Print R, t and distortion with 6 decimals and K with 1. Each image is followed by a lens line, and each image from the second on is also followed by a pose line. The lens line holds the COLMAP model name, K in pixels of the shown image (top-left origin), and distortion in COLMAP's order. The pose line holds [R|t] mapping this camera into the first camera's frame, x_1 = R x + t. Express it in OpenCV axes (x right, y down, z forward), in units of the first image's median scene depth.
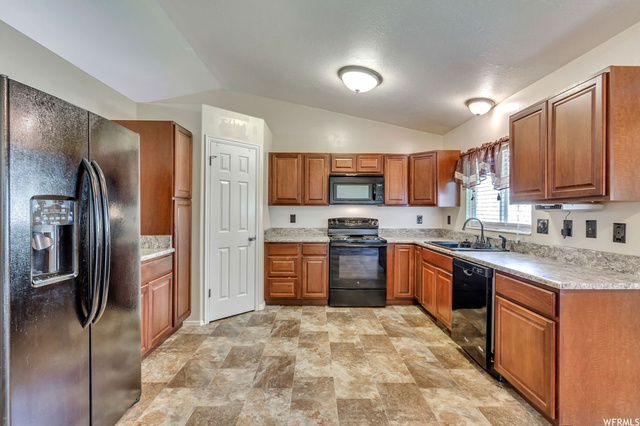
lens RADIAL K [[311.1, 0, 320.5], [0, 311.1, 210.6], [0, 0, 1]] dist [-0.000287, 0.000322]
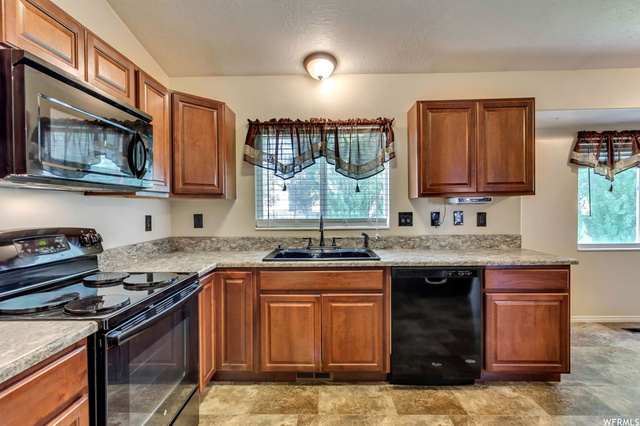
lens RADIAL K [[311.1, 0, 320.5], [0, 311.1, 210.6], [0, 0, 1]] dist [-0.000287, 0.000322]
pose [[0.041027, -0.018819, 0.998981, -0.219557], [0.008281, 0.999795, 0.018495, 0.000794], [-0.999124, 0.007514, 0.041174, 0.825089]]
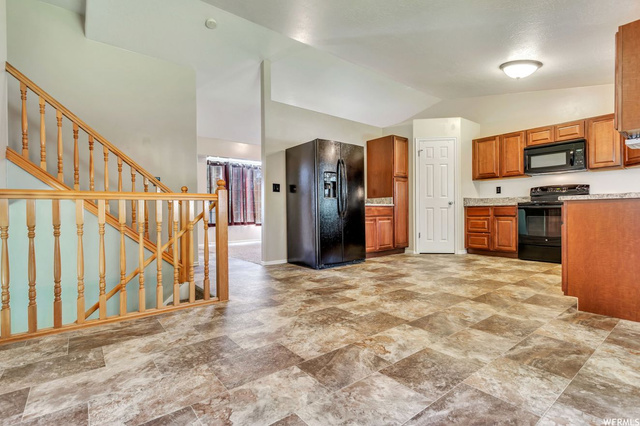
lens RADIAL K [[311.1, 0, 320.5], [0, 311.1, 210.6], [0, 0, 1]] dist [-0.000287, 0.000322]
pose [[0.606559, -0.017808, -0.794839, 0.520577], [0.014943, 0.999828, -0.010998, 0.124976], [0.794898, -0.005206, 0.606720, -0.327734]]
